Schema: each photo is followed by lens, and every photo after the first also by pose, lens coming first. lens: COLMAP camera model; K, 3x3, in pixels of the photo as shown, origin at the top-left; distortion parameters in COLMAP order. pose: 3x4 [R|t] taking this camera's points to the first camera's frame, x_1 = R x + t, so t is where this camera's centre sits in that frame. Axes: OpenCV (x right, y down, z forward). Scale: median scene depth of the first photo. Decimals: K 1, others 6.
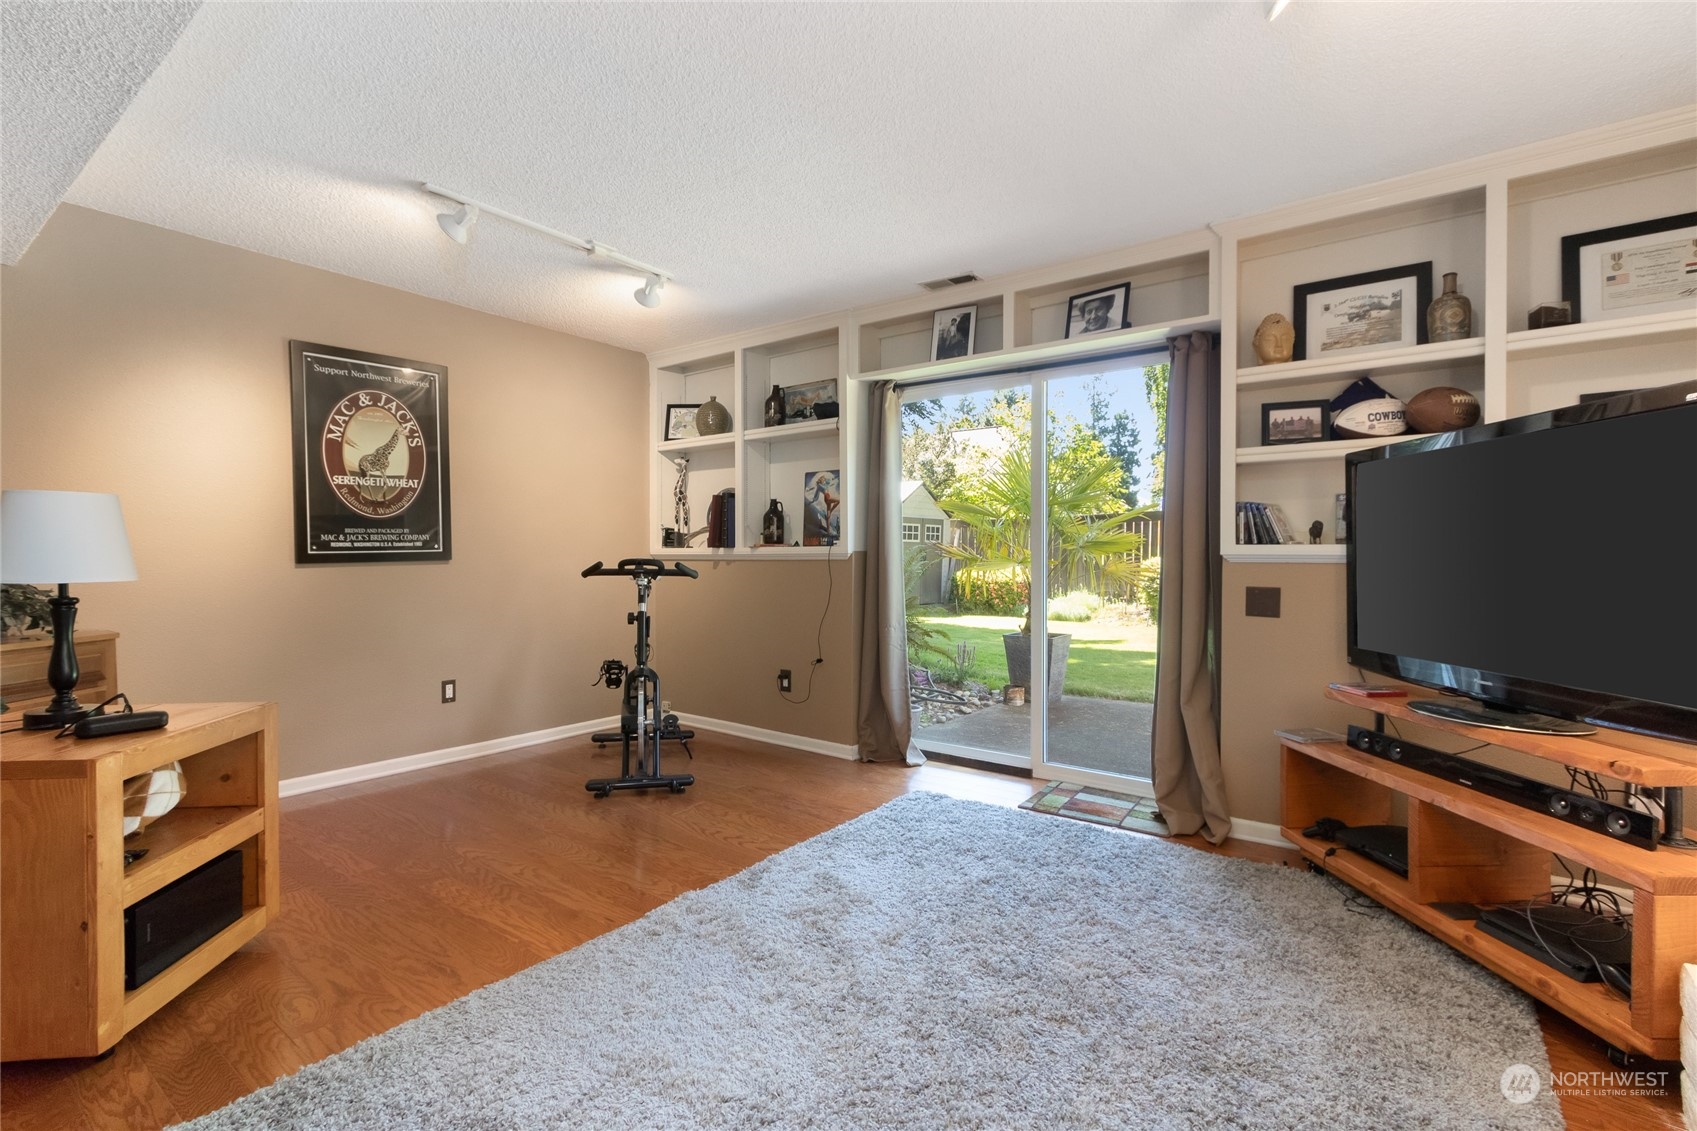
lens RADIAL K [[774.1, 0, 841.3], [0, 774.1, 570.8], [0, 0, 1]] dist [0.001180, -0.000951]
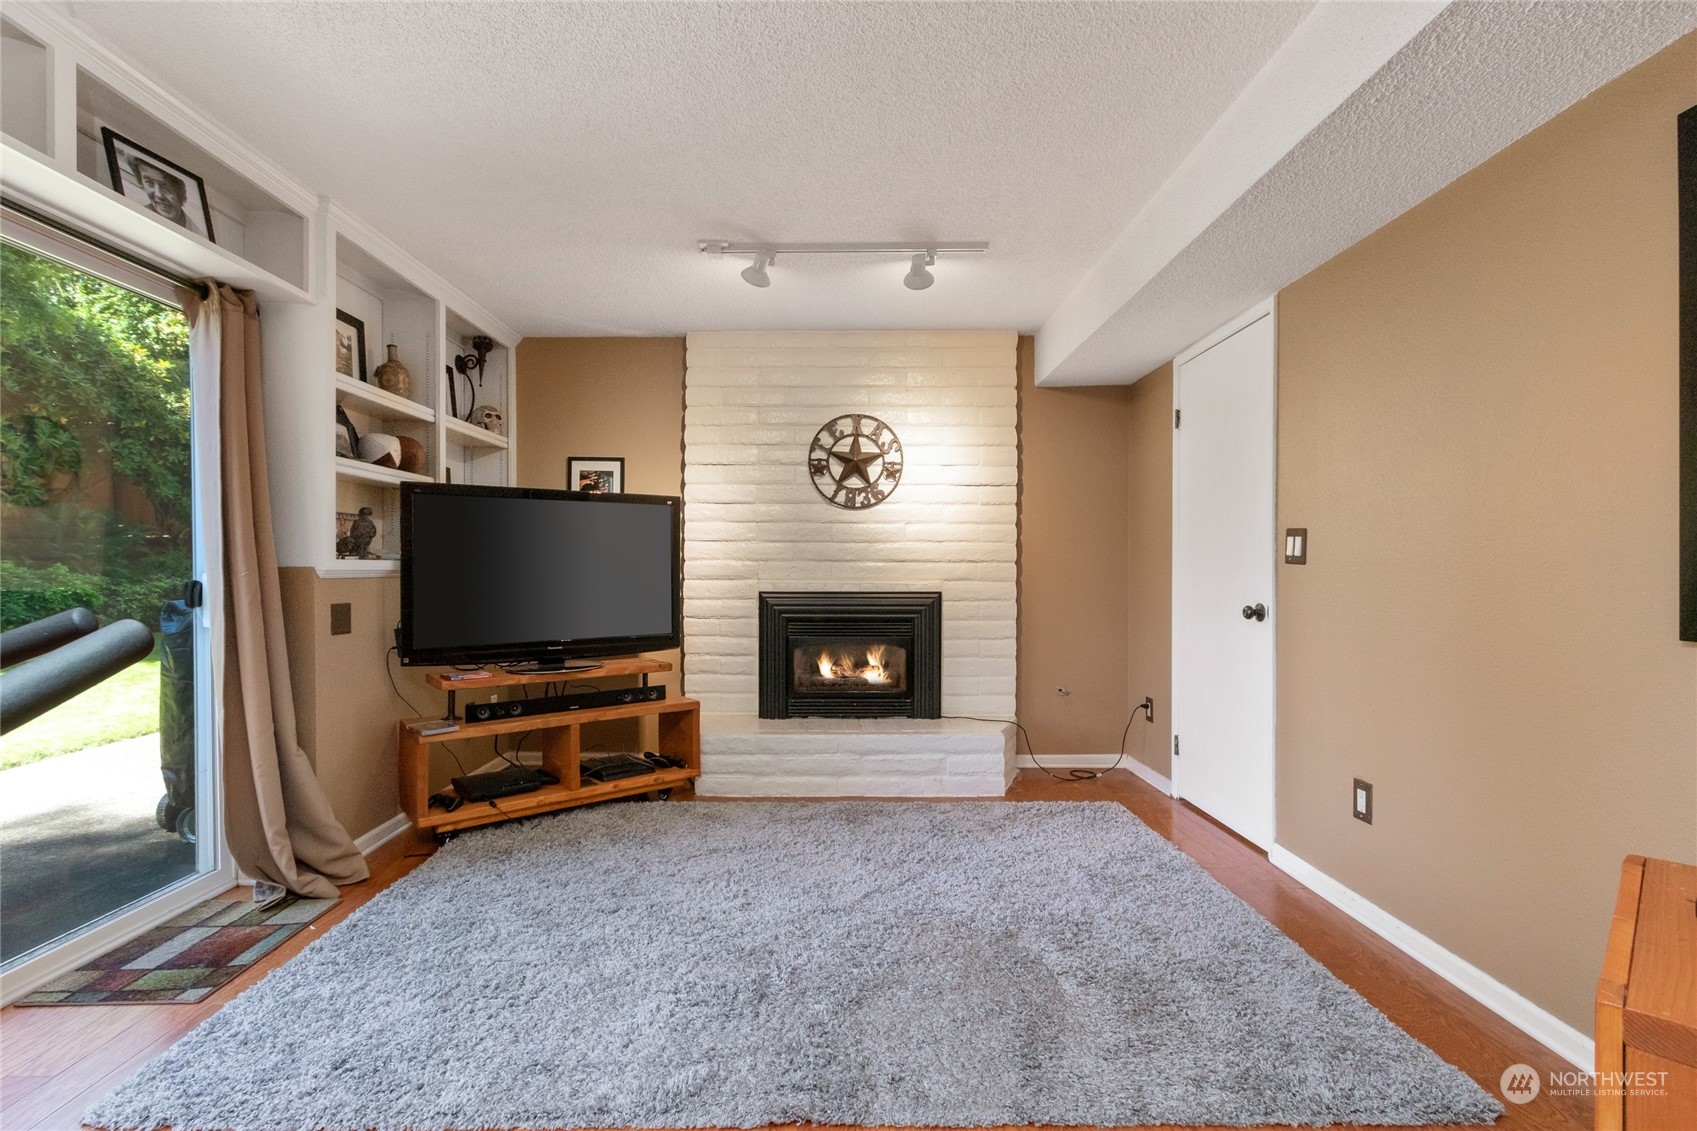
lens RADIAL K [[774.1, 0, 841.3], [0, 774.1, 570.8], [0, 0, 1]] dist [0.001180, -0.000951]
pose [[-0.607274, -0.004853, 0.794477, -0.598322], [0.011803, 0.999816, 0.015129, -0.026446], [-0.794405, 0.018565, -0.607105, 1.090078]]
